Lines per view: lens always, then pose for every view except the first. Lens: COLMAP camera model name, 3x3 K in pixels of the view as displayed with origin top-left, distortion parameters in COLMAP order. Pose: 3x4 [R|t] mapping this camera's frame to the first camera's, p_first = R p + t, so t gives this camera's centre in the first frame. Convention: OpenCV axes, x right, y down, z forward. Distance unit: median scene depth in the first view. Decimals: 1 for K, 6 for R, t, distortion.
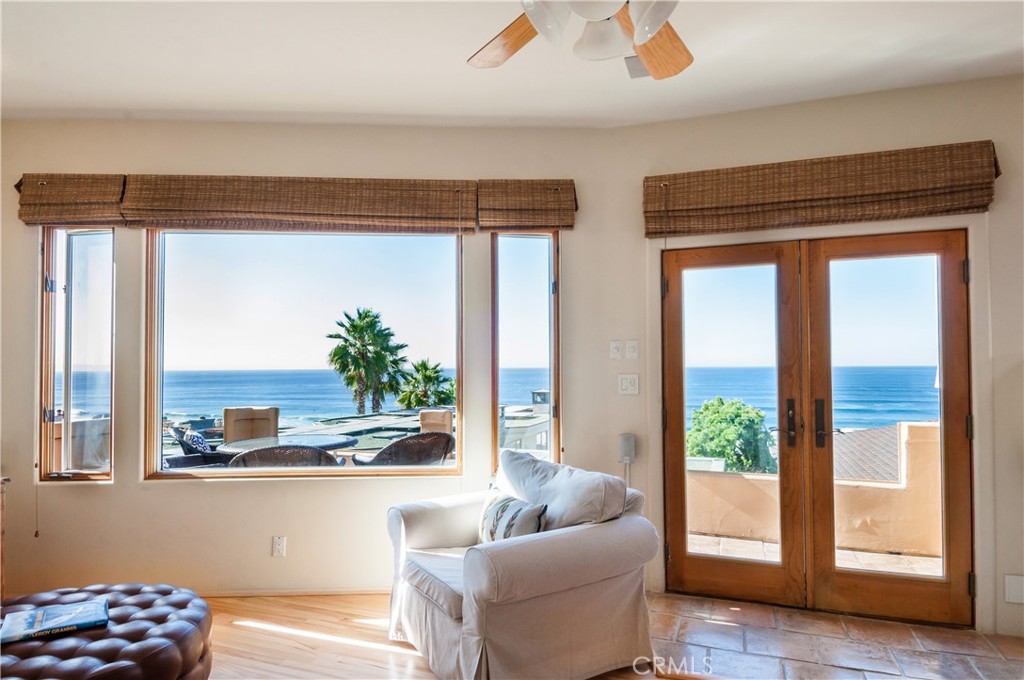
lens RADIAL K [[598.4, 0, 513.0], [0, 598.4, 362.1], [0, 0, 1]] dist [0.044092, -0.042061]
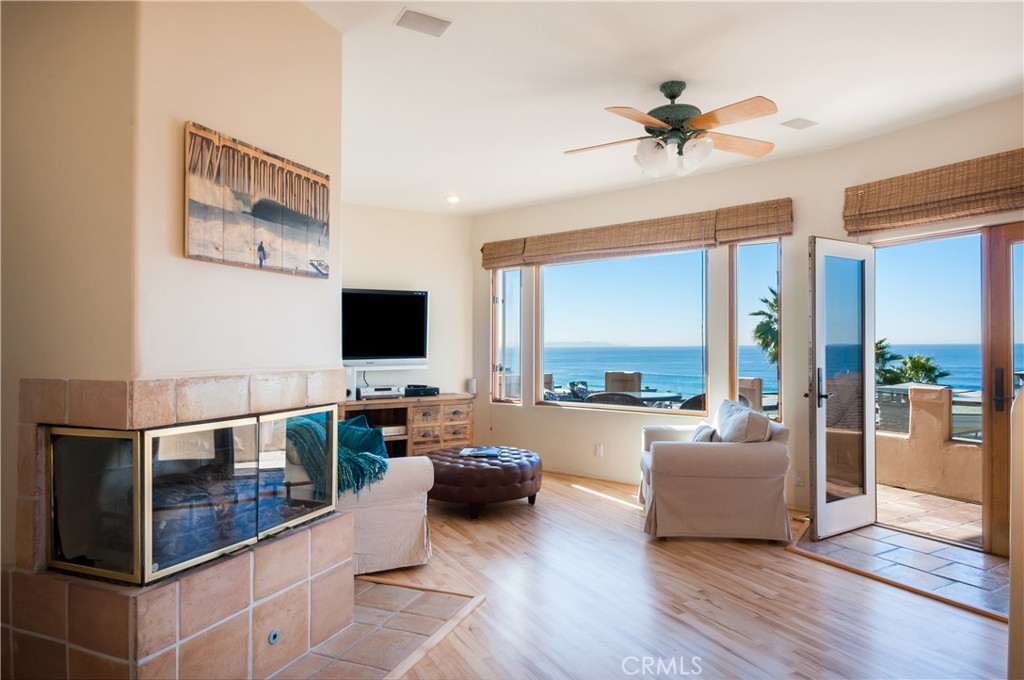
lens RADIAL K [[598.4, 0, 513.0], [0, 598.4, 362.1], [0, 0, 1]] dist [0.044092, -0.042061]
pose [[0.759332, 0.016521, -0.650494, 0.509656], [0.009020, 0.999314, 0.035909, 0.000743], [0.650641, -0.033135, 0.758662, -0.404240]]
